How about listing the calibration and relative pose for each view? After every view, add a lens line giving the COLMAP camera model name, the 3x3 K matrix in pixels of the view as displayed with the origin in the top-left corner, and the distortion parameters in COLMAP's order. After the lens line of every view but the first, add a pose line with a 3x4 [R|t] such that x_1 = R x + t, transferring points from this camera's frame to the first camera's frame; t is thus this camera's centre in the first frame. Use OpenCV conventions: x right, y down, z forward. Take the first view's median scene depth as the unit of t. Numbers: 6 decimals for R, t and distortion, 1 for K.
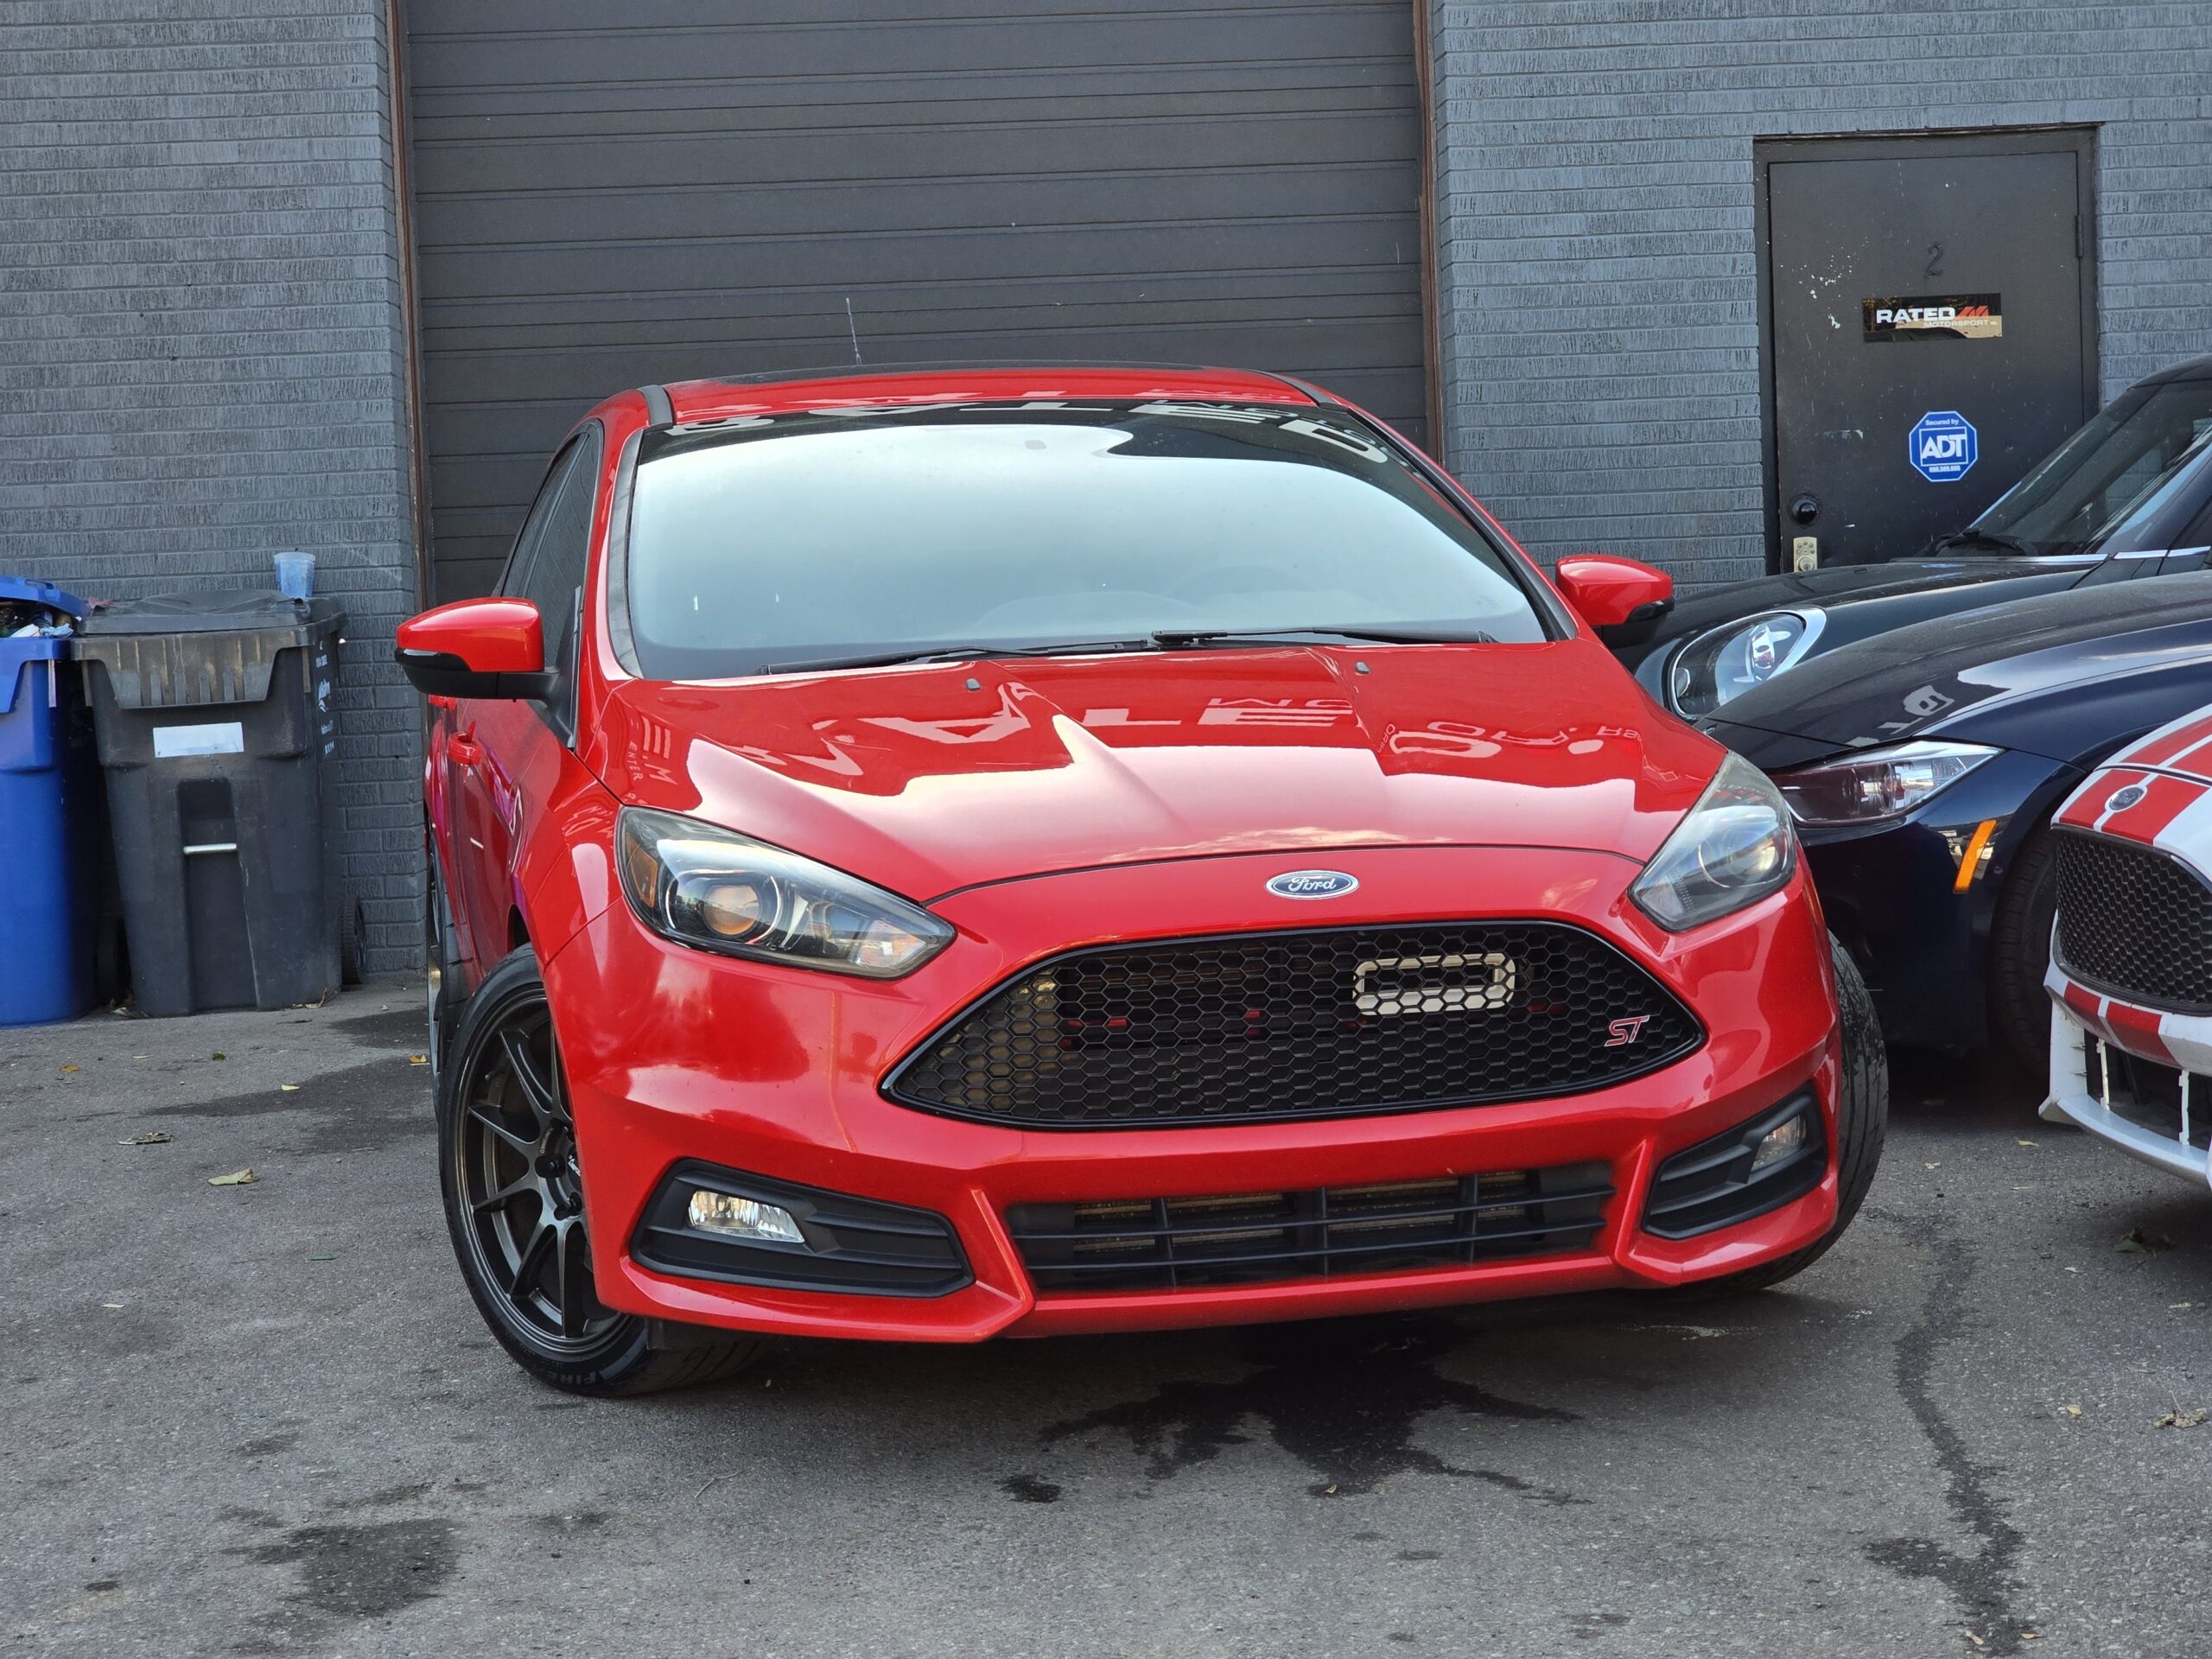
lens RADIAL K [[4130.0, 0, 1106.0], [0, 4130.0, 829.5], [0, 0, 1]] dist [-0.042613, 0.730645]
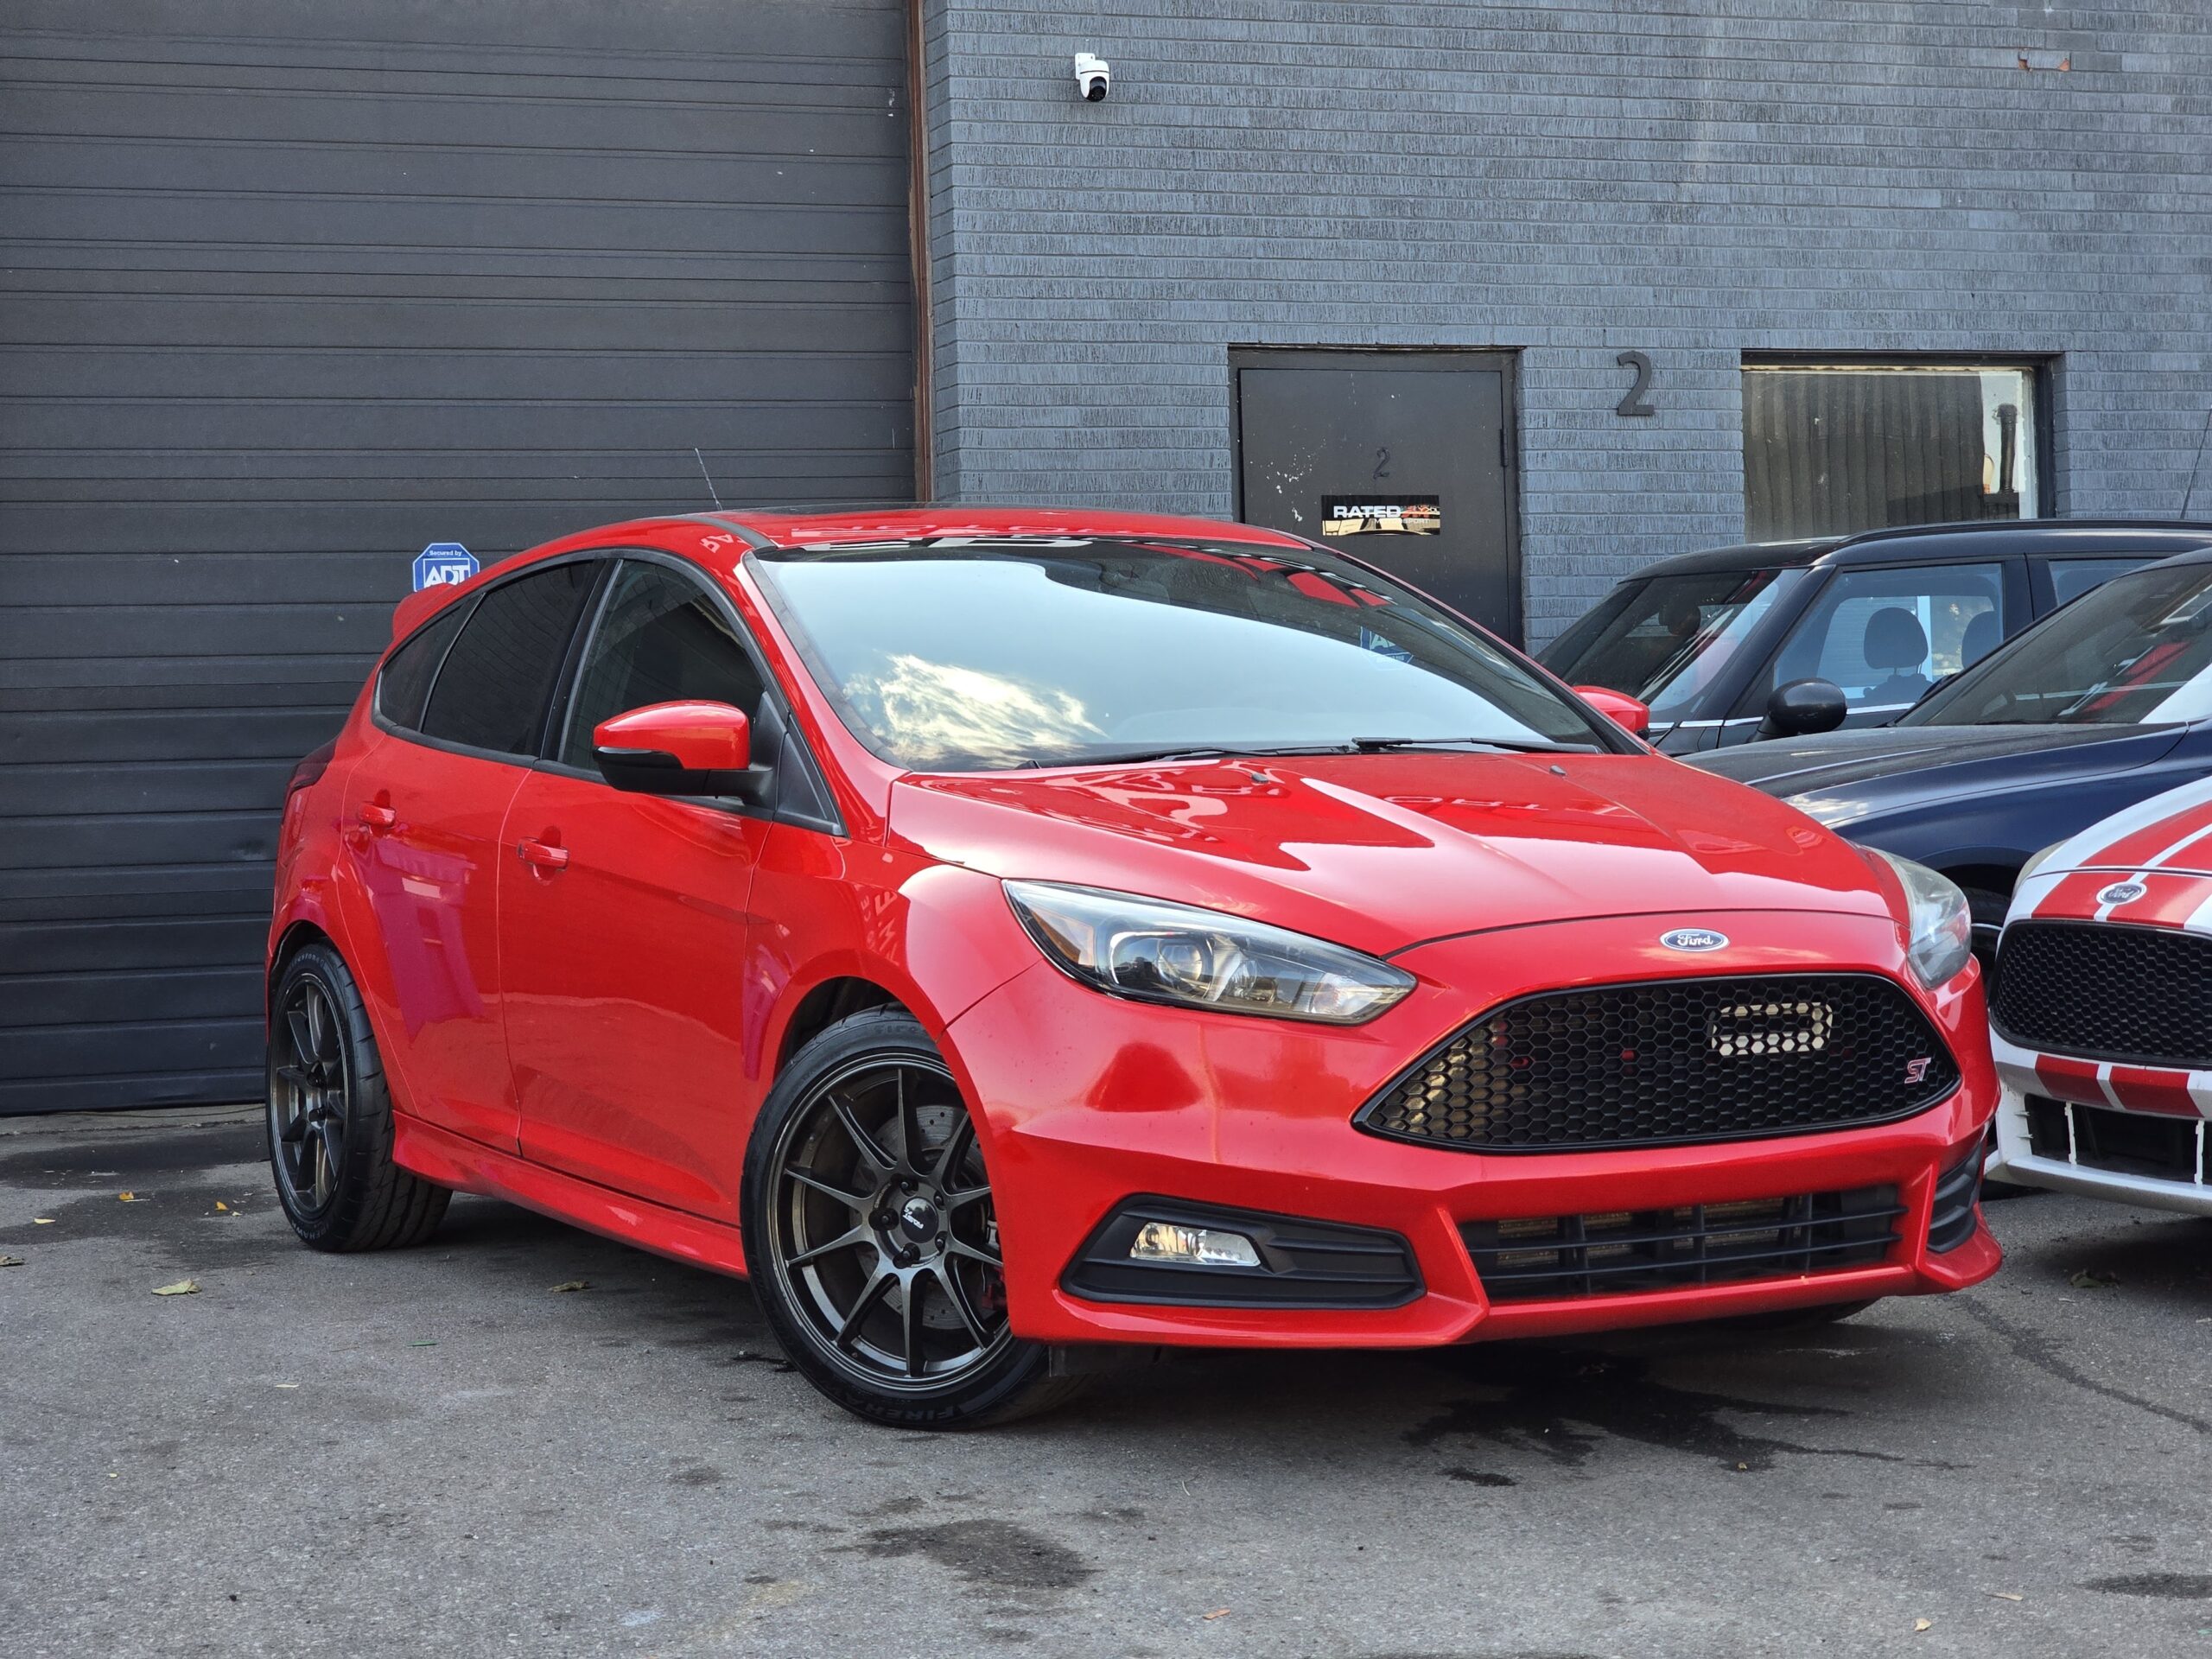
lens RADIAL K [[4130.0, 0, 1106.0], [0, 4130.0, 829.5], [0, 0, 1]] dist [-0.042613, 0.730645]
pose [[0.960212, 0.010439, 0.279077, -0.176047], [0.004770, 0.998542, -0.053763, 0.017745], [-0.279231, 0.052955, 0.958763, -0.024506]]
